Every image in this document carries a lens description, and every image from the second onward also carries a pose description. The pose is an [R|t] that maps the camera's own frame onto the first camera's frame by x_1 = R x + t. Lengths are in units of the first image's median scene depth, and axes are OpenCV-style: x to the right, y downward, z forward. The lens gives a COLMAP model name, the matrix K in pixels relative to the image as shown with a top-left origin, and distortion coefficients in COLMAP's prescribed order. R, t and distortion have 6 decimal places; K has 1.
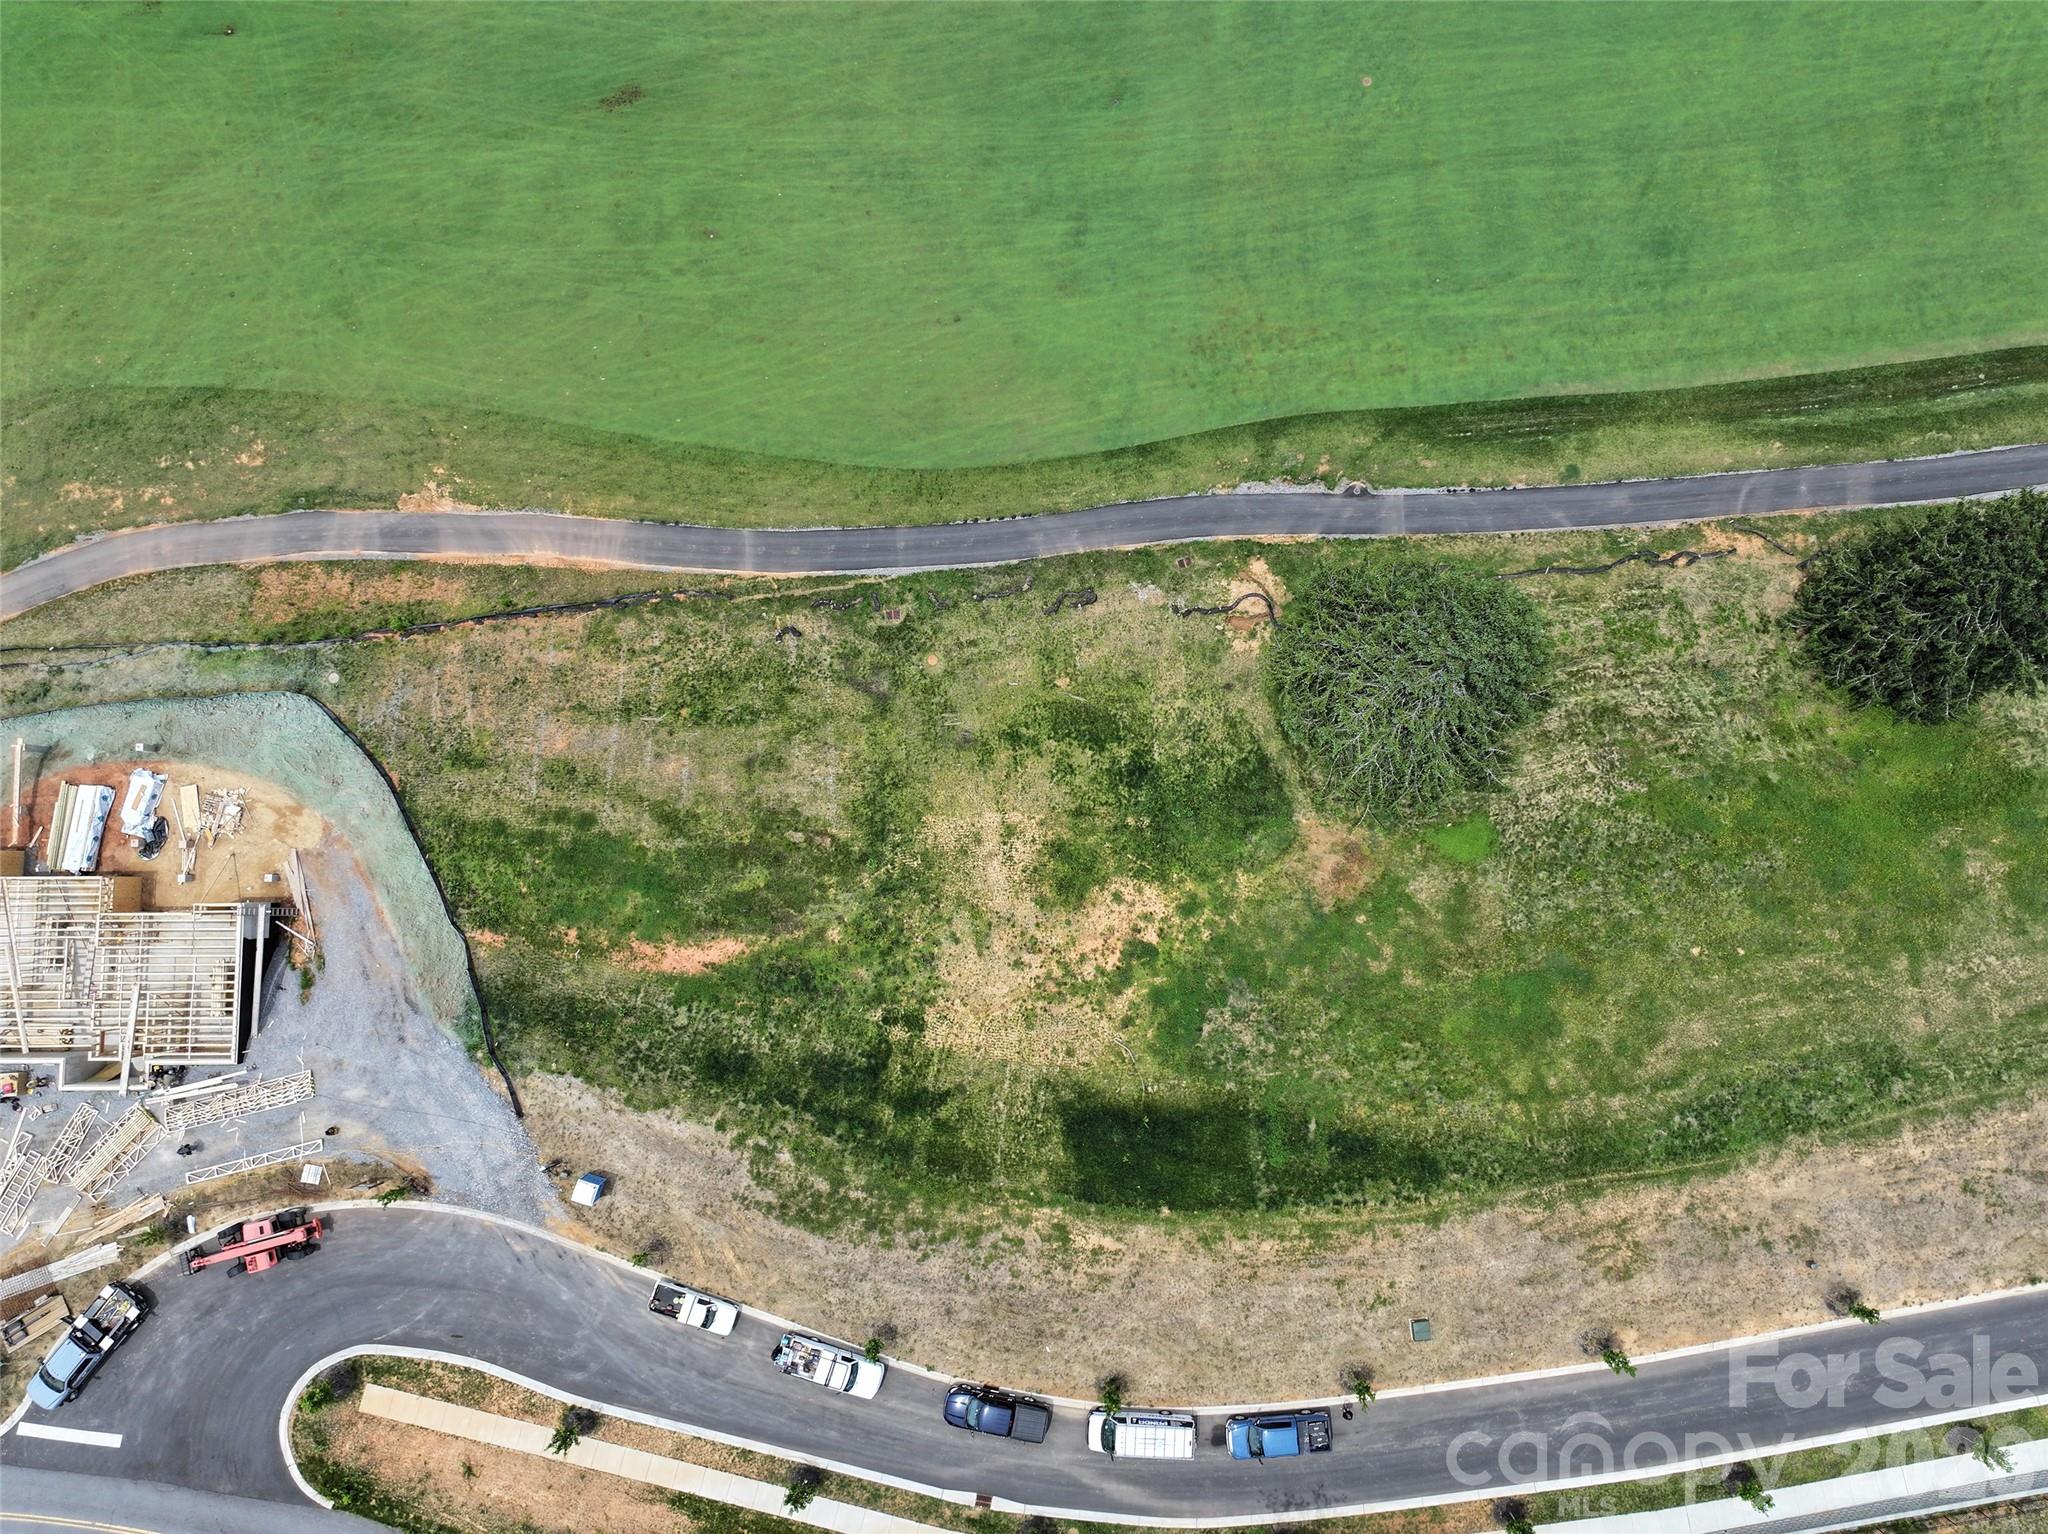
lens RADIAL K [[1437.1, 0, 1028.6], [0, 1437.1, 742.9], [0, 0, 1]] dist [0.000222, 0.013227]
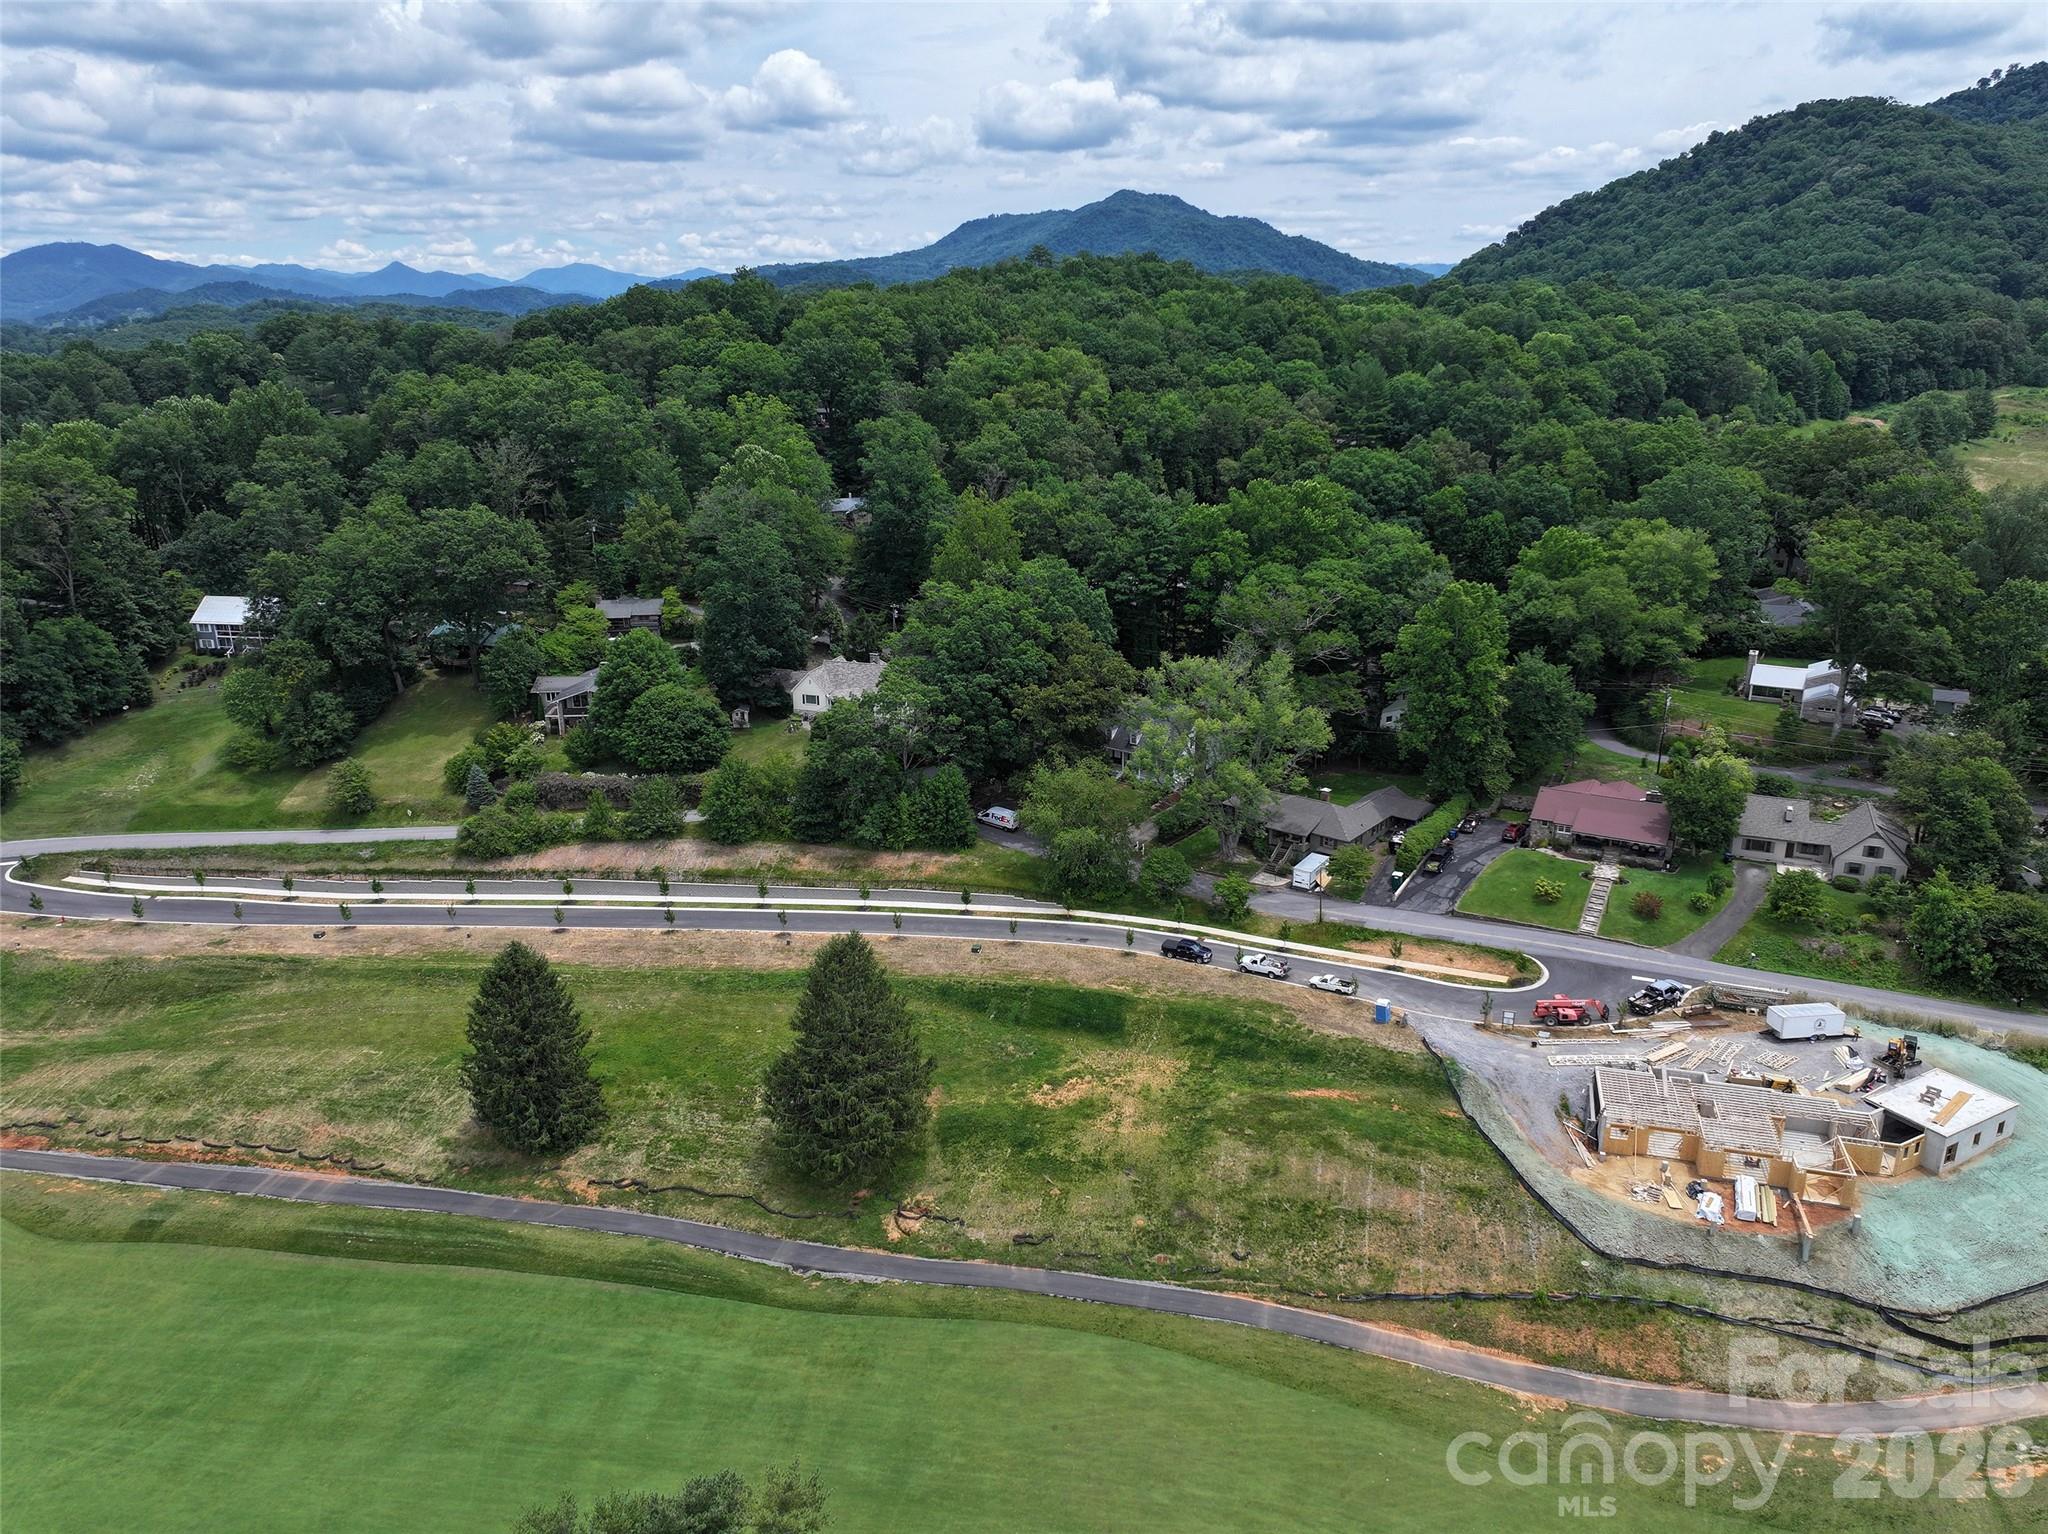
lens RADIAL K [[1438.5, 0, 1030.6], [0, 1438.5, 760.1], [0, 0, 1]] dist [0.002104, 0.004464]
pose [[-0.957755, -0.070873, 0.278717, -0.339321], [0.287468, -0.208122, 0.934905, -1.368357], [-0.008253, 0.975532, 0.219704, 0.268695]]
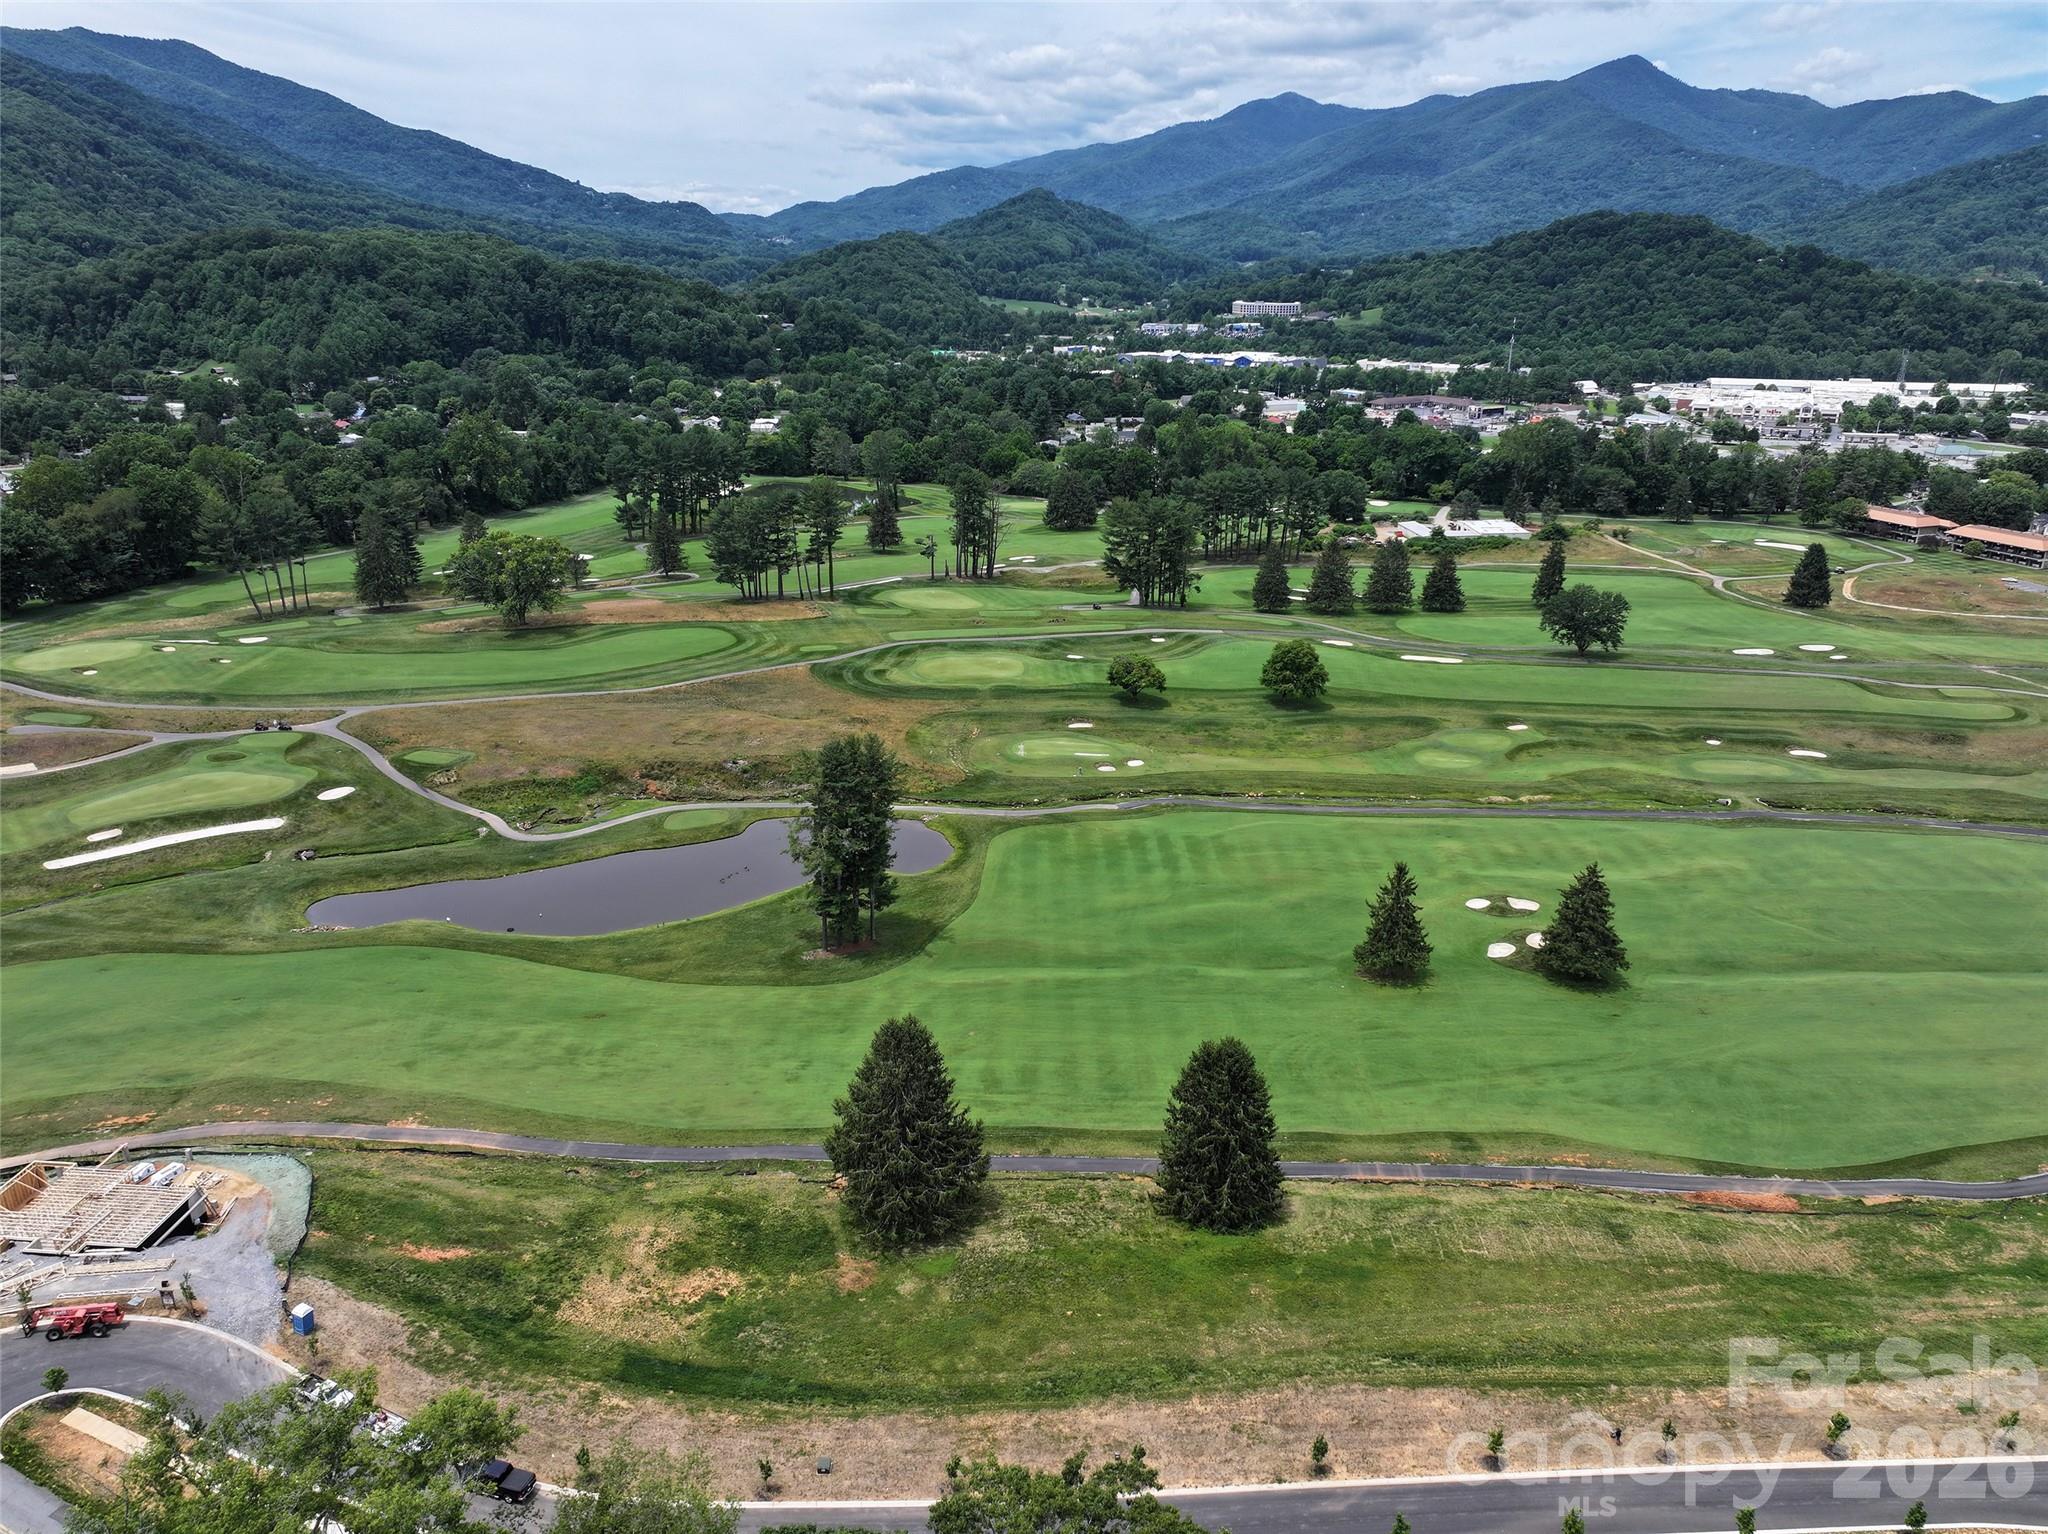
lens RADIAL K [[1437.1, 0, 1028.6], [0, 1437.1, 742.9], [0, 0, 1]] dist [0.000222, 0.013227]
pose [[0.995068, 0.042766, -0.089507, 0.528955], [-0.099175, 0.408906, -0.907172, 1.274205], [-0.002196, 0.911574, 0.411130, -0.171266]]
